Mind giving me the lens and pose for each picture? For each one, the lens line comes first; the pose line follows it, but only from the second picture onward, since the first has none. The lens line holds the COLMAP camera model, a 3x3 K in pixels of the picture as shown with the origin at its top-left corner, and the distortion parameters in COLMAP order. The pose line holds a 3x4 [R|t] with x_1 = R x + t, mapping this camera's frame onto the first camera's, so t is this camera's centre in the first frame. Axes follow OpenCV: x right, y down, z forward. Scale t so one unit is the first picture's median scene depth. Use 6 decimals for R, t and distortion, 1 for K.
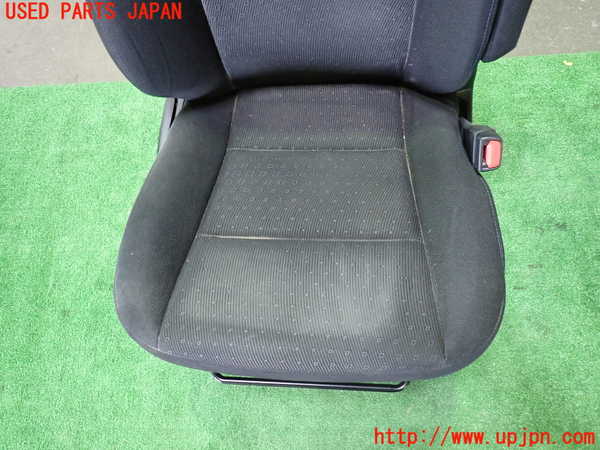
lens RADIAL K [[447.4, 0, 300.0], [0, 447.4, 225.0], [0, 0, 1]] dist [0.007634, -0.001776]
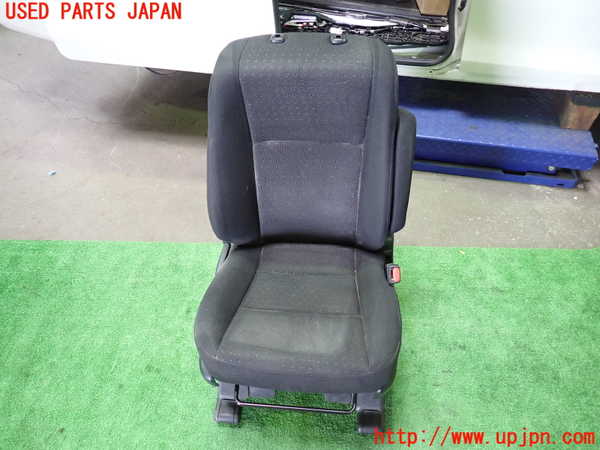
lens RADIAL K [[447.4, 0, 300.0], [0, 447.4, 225.0], [0, 0, 1]] dist [0.007634, -0.001776]
pose [[0.996756, 0.078910, 0.015841, -0.027285], [-0.064170, 0.897964, -0.435365, 0.340342], [-0.048580, 0.432936, 0.900115, -0.547850]]
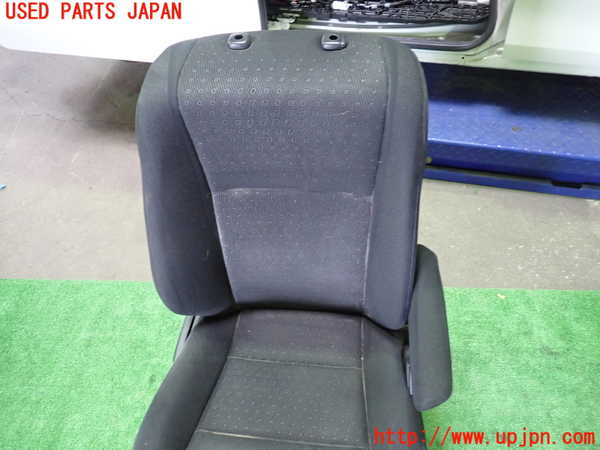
lens RADIAL K [[447.4, 0, 300.0], [0, 447.4, 225.0], [0, 0, 1]] dist [0.007634, -0.001776]
pose [[0.997467, 0.070608, -0.008596, 0.025149], [-0.068926, 0.929636, -0.361976, -0.054546], [-0.017568, 0.361651, 0.932148, -0.291118]]
